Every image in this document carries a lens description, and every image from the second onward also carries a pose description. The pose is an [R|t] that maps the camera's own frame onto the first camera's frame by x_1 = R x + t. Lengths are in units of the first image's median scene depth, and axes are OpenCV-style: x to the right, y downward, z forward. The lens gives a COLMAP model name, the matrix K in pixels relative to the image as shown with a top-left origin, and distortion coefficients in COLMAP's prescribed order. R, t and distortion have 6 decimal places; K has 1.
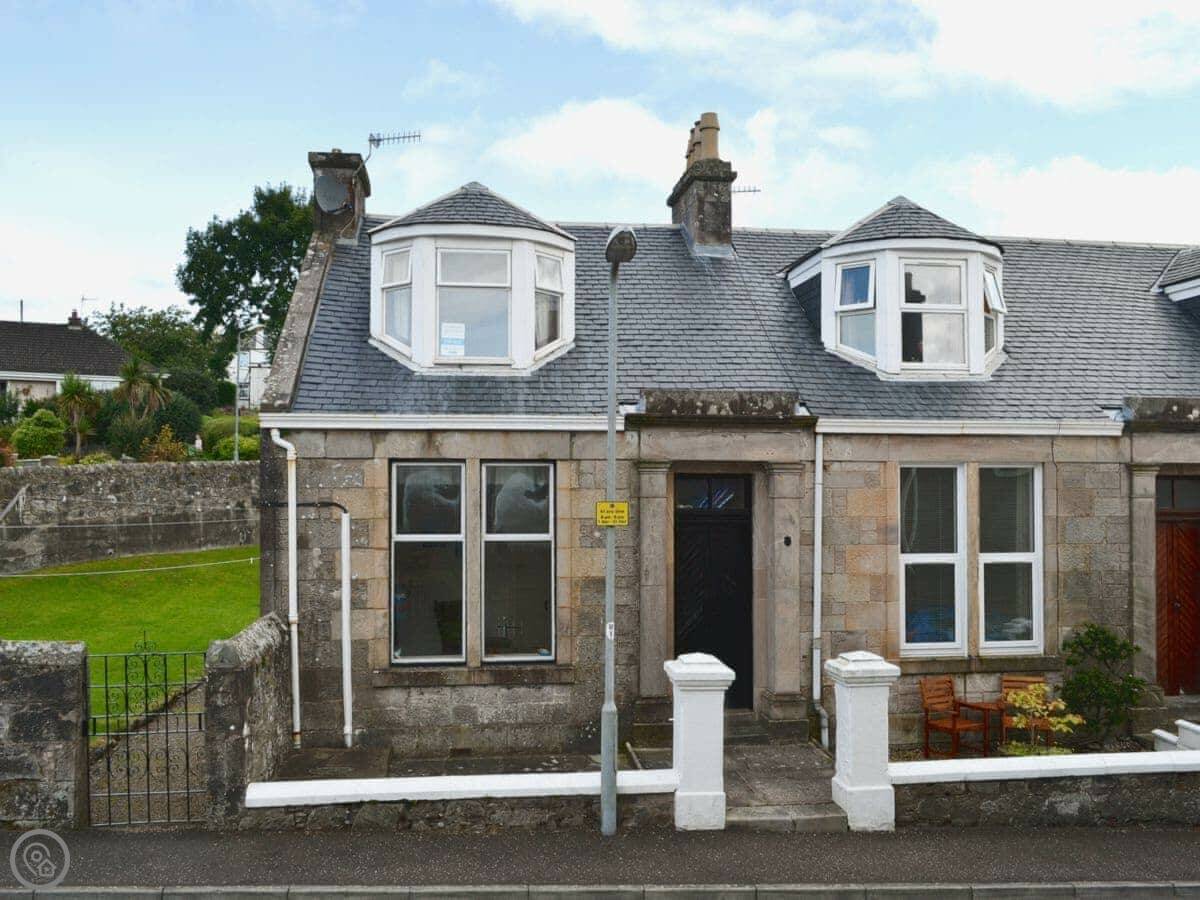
lens RADIAL K [[1092.2, 0, 600.0], [0, 1092.2, 450.0], [0, 0, 1]] dist [-0.001420, -0.002800]
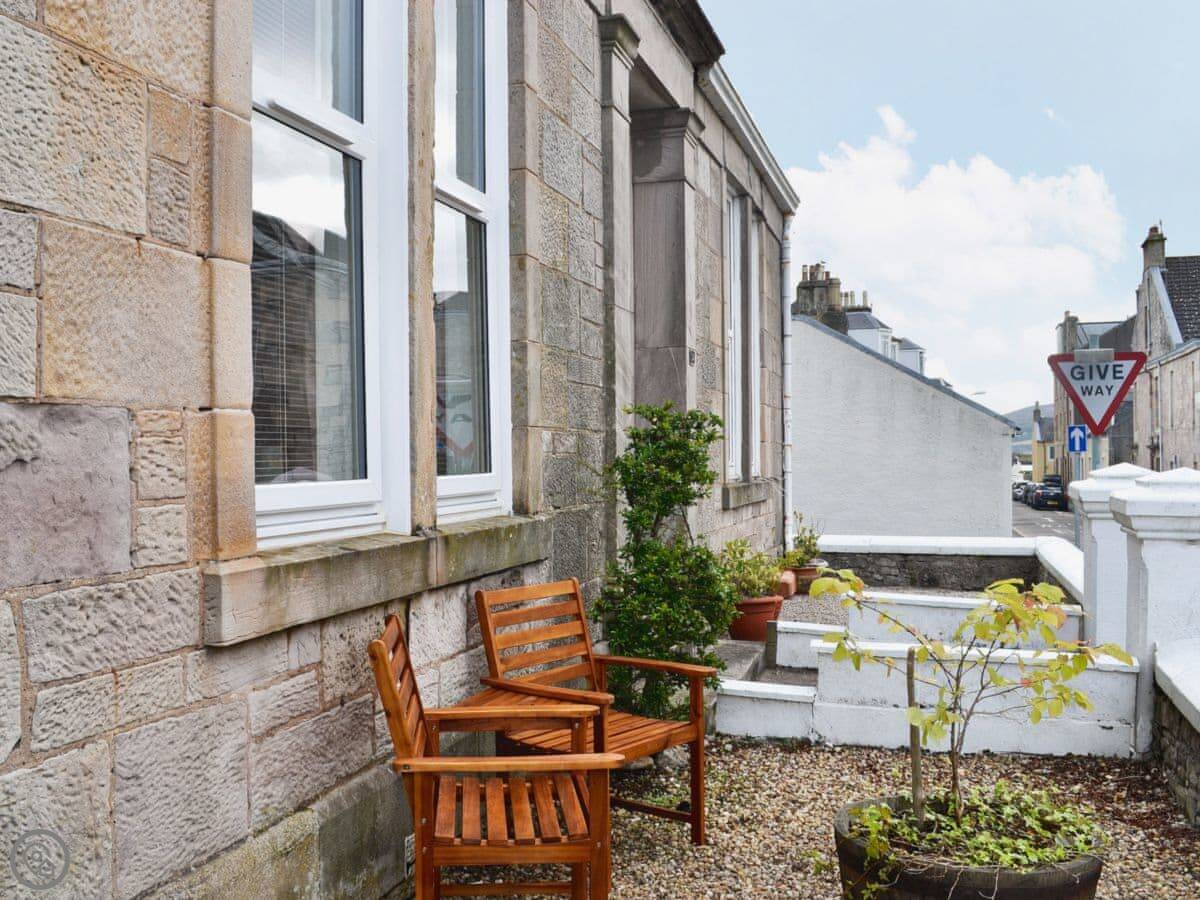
lens RADIAL K [[1092.2, 0, 600.0], [0, 1092.2, 450.0], [0, 0, 1]] dist [-0.001420, -0.002800]
pose [[0.424114, -0.006854, 0.905583, 0.121461], [0.001348, 0.999975, 0.006937, 0.169073], [-0.905608, -0.001721, 0.424113, 0.854147]]
